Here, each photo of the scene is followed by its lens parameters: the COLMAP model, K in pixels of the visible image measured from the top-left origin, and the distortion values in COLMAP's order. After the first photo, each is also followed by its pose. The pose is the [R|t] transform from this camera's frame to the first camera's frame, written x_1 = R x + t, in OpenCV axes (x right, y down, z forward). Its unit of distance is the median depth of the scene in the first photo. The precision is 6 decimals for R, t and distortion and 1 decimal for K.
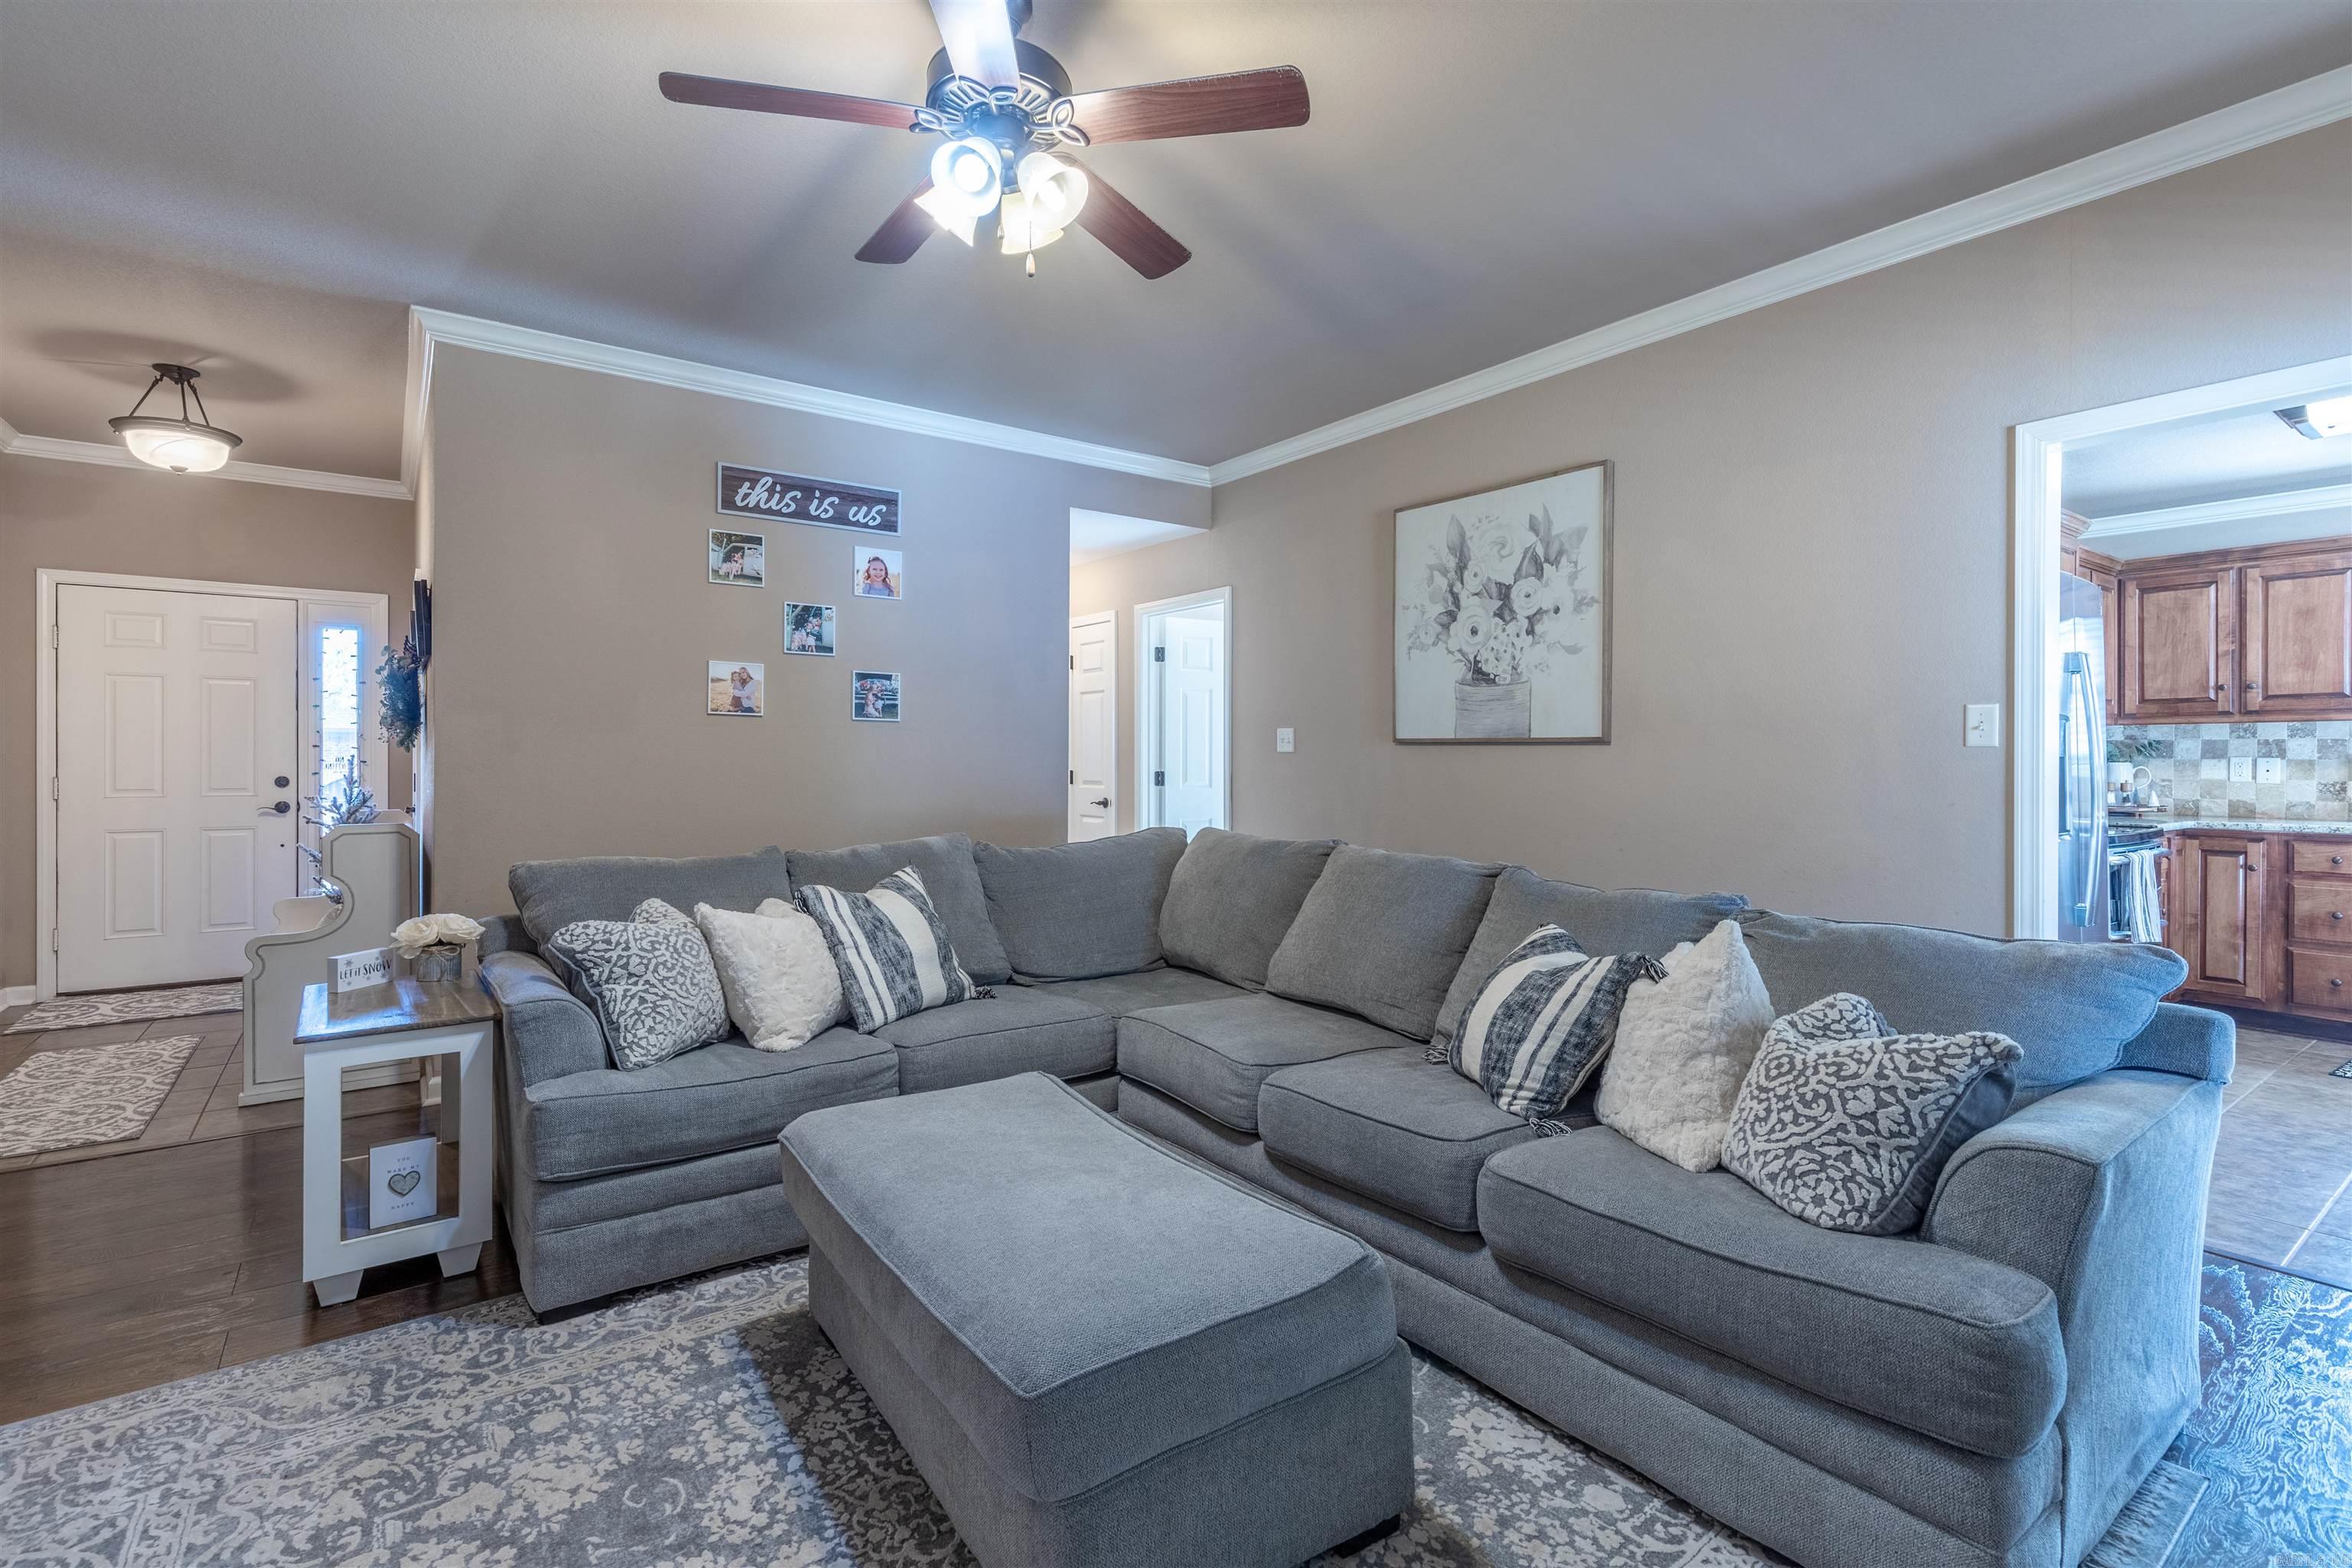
lens RADIAL K [[1077.6, 0, 1168.9], [0, 1077.6, 759.8], [0, 0, 1]] dist [0.008932, -0.000304]
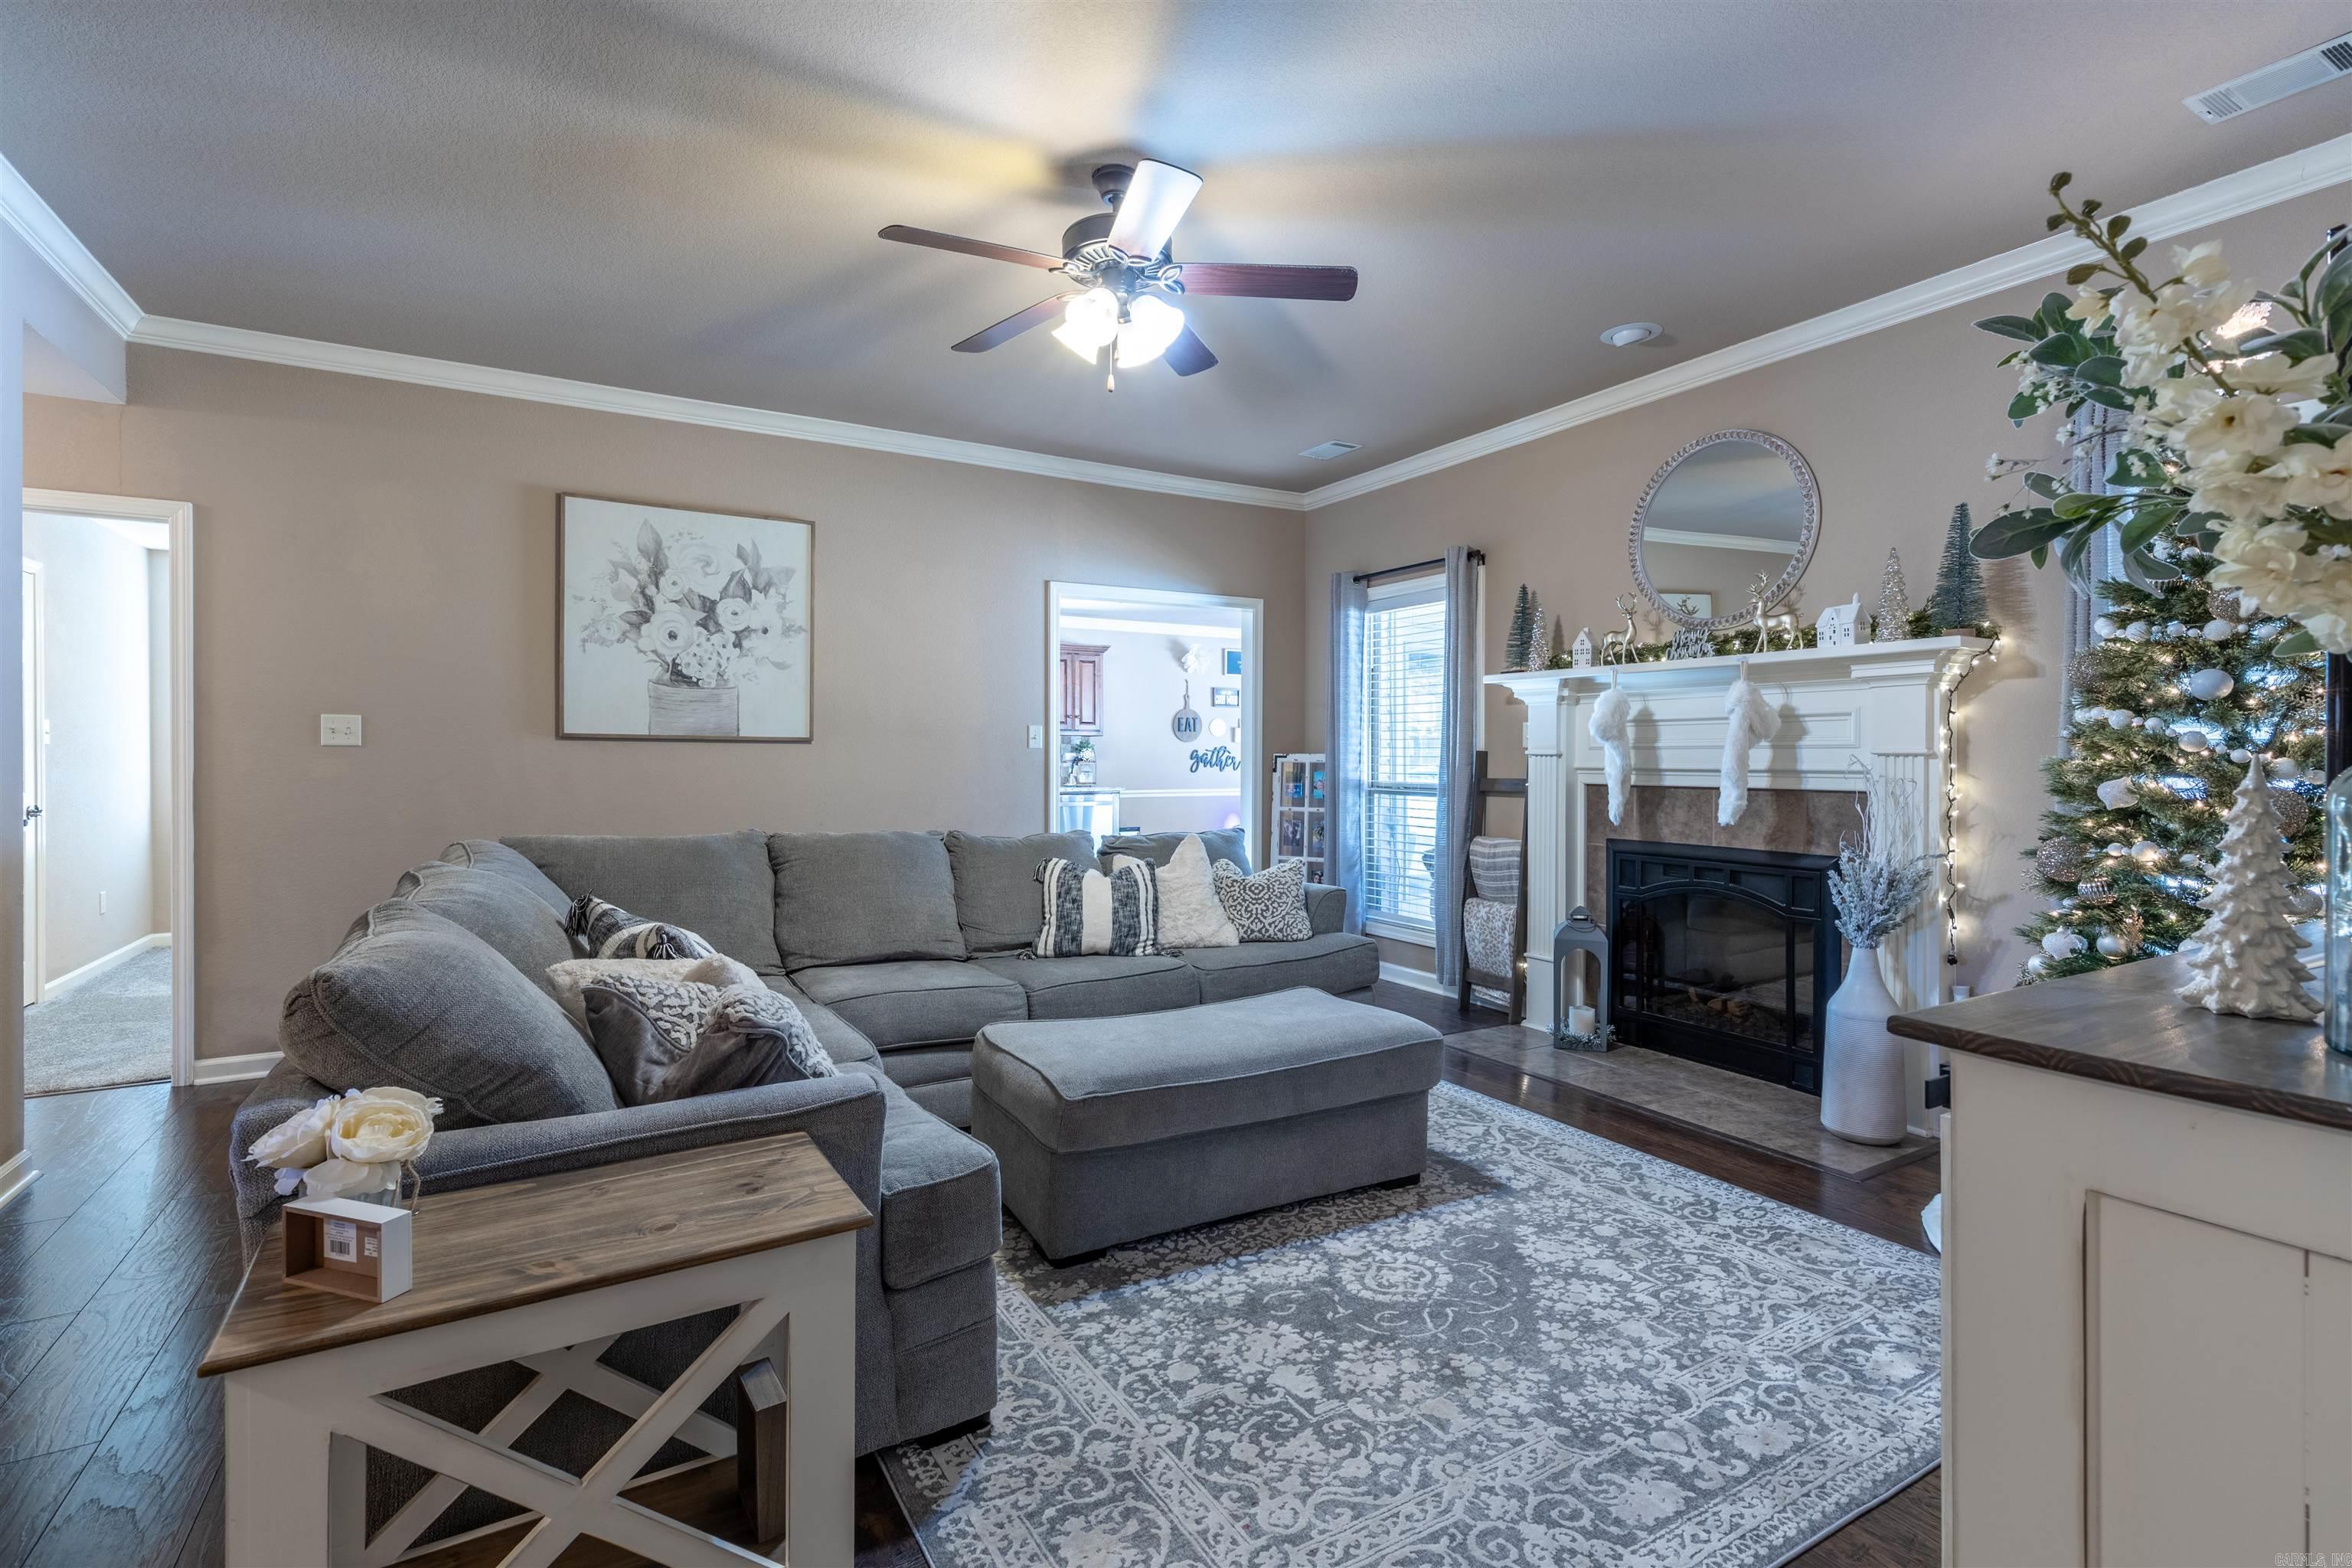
lens RADIAL K [[1061.9, 0, 1162.3], [0, 1061.9, 763.7], [0, 0, 1]] dist [0.007223, -0.000245]
pose [[0.106272, -0.008409, 0.994302, -0.689580], [-0.000688, 0.999963, 0.008530, -0.000941], [-0.994337, -0.001591, 0.106262, 0.386434]]
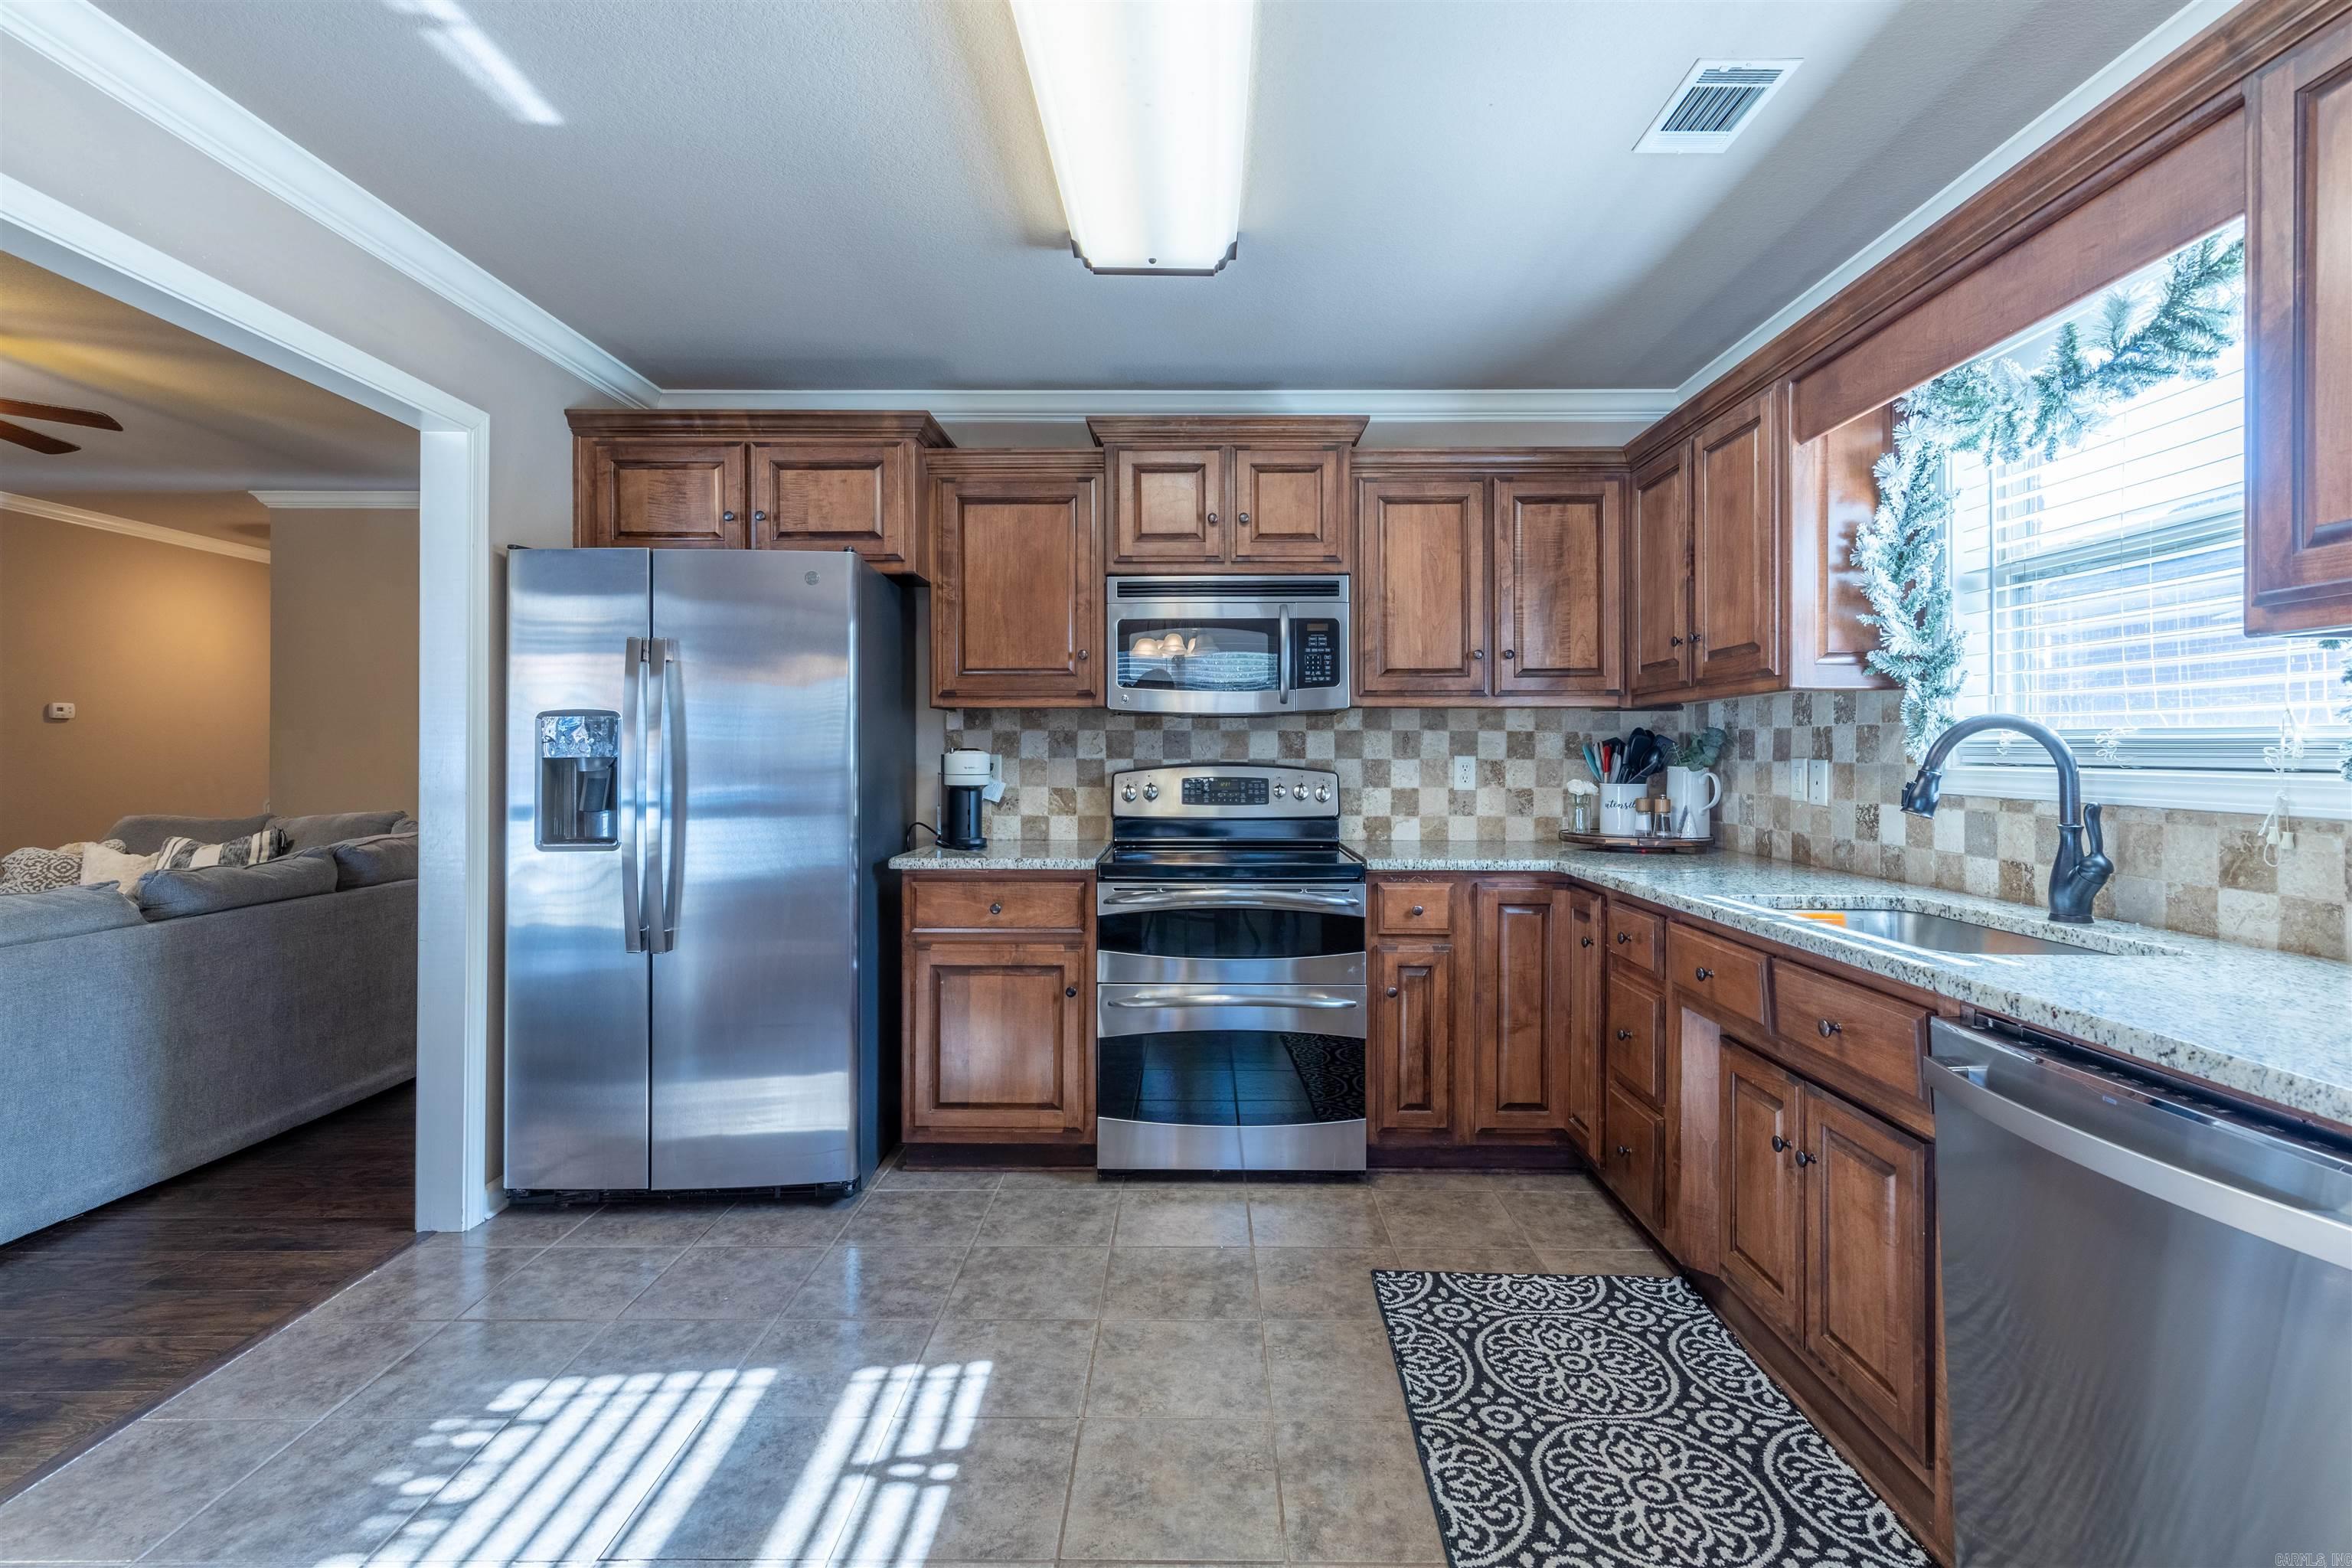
lens RADIAL K [[1100.2, 0, 1195.3], [0, 1100.2, 750.0], [0, 0, 1]] dist [0.005335, 0.000376]
pose [[0.807285, -0.001667, -0.590160, 1.229275], [-0.002123, 0.999981, -0.005729, -0.003217], [0.590159, 0.005878, 0.807266, 0.393860]]
